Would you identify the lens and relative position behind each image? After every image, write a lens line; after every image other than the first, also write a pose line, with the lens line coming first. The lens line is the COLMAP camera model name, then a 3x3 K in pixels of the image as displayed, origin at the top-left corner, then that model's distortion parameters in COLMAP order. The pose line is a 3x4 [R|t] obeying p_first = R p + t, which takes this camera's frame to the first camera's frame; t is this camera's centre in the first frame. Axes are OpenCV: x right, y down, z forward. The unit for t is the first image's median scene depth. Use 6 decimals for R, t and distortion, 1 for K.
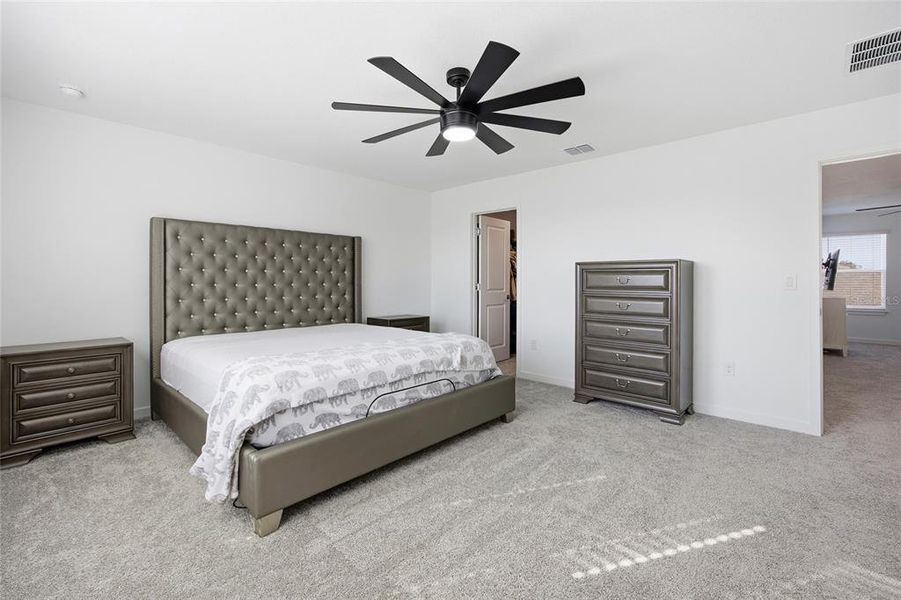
lens RADIAL K [[391.0, 0, 452.1], [0, 391.0, 284.5], [0, 0, 1]] dist [-0.033738, 0.016910]
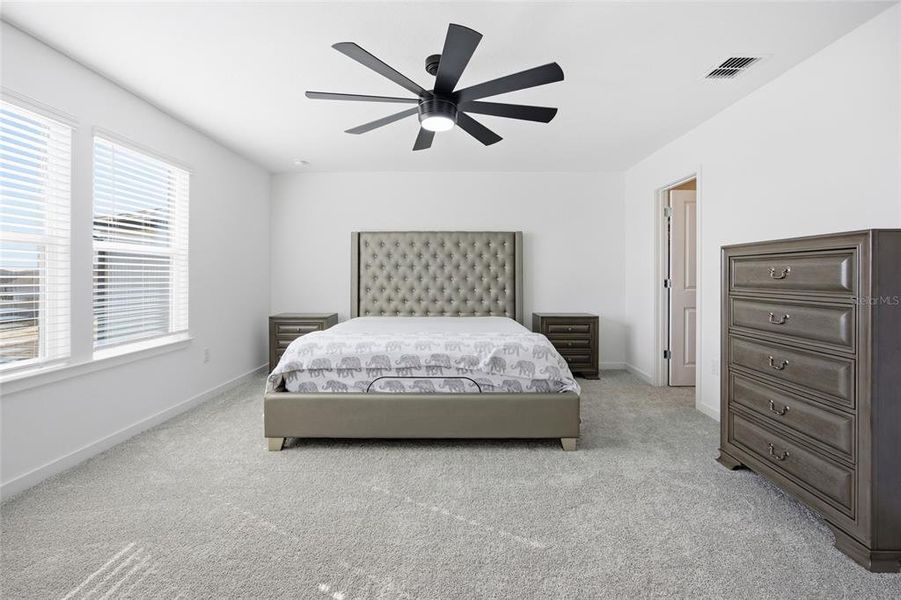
lens RADIAL K [[391.0, 0, 452.1], [0, 391.0, 284.5], [0, 0, 1]] dist [-0.033738, 0.016910]
pose [[0.680482, 0.013272, -0.732644, 0.584928], [-0.005103, 0.999898, 0.013374, 0.001092], [0.732747, -0.005362, 0.680480, 0.289485]]
